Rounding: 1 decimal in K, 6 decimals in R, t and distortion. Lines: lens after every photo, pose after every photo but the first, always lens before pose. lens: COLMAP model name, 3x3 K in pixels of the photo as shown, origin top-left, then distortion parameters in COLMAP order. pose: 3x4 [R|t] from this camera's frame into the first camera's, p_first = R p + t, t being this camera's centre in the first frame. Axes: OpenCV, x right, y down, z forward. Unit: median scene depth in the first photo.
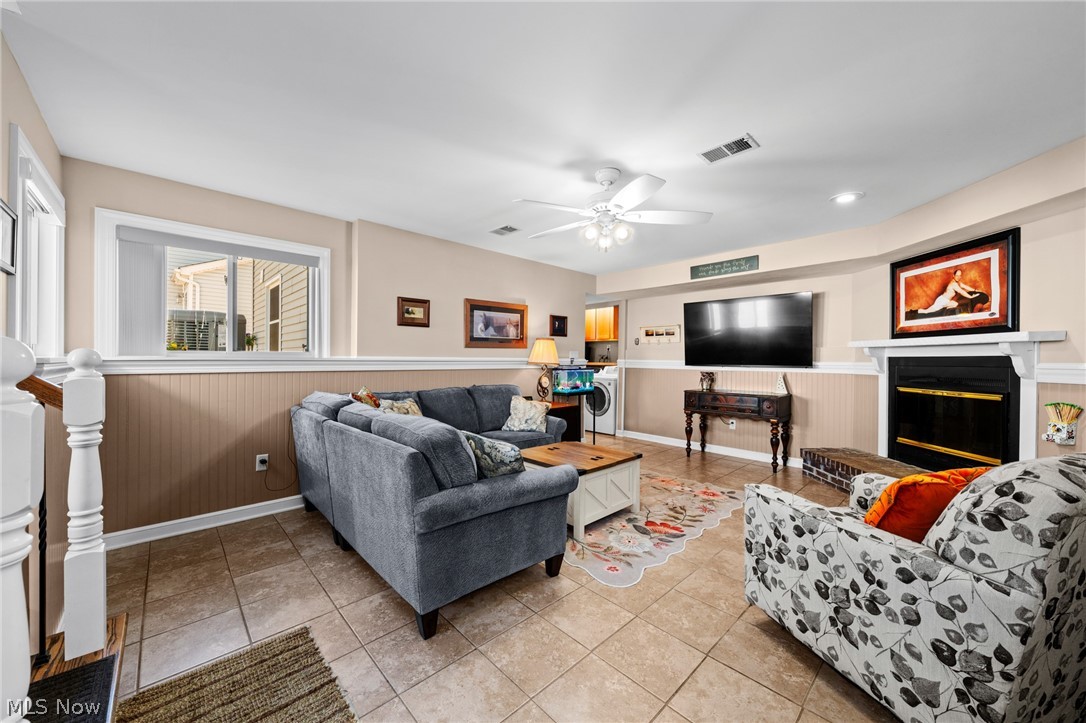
lens RADIAL K [[390.1, 0, 548.7], [0, 390.1, 361.6], [0, 0, 1]] dist [-0.000273, 0.000400]
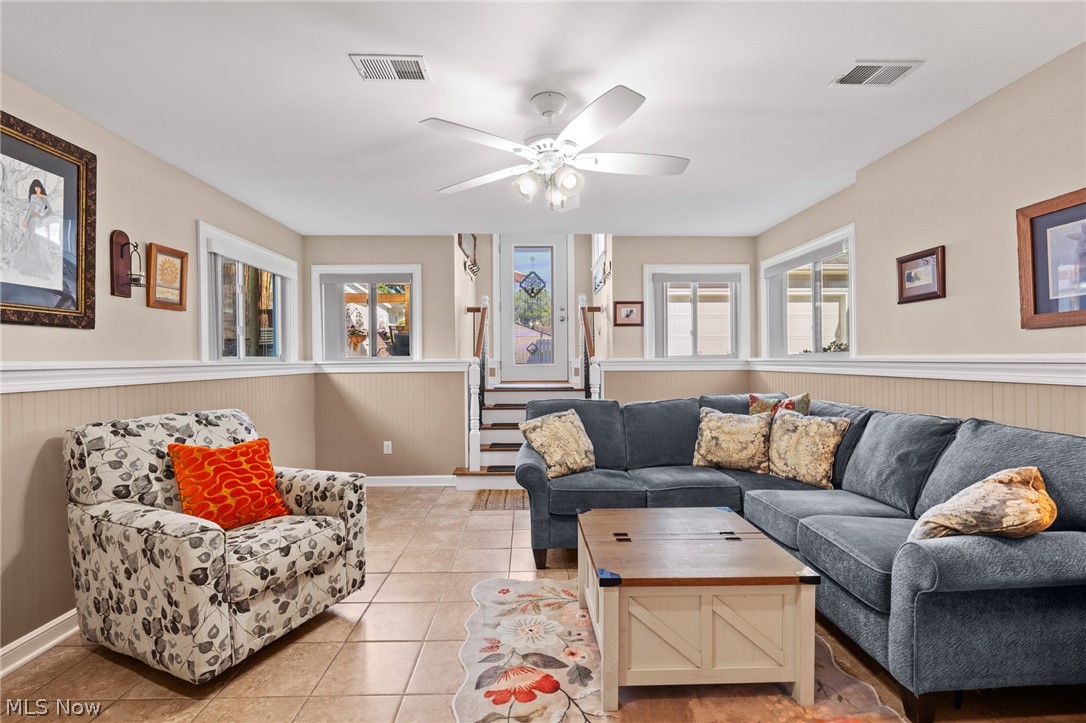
lens RADIAL K [[484.0, 0, 544.4], [0, 484.0, 358.9], [0, 0, 1]] dist [-0.001396, -0.001301]
pose [[-0.667732, 0.003536, -0.744393, 0.565614], [0.004104, 0.999991, 0.001069, -0.009108], [0.744390, -0.002342, -0.667741, 1.094911]]
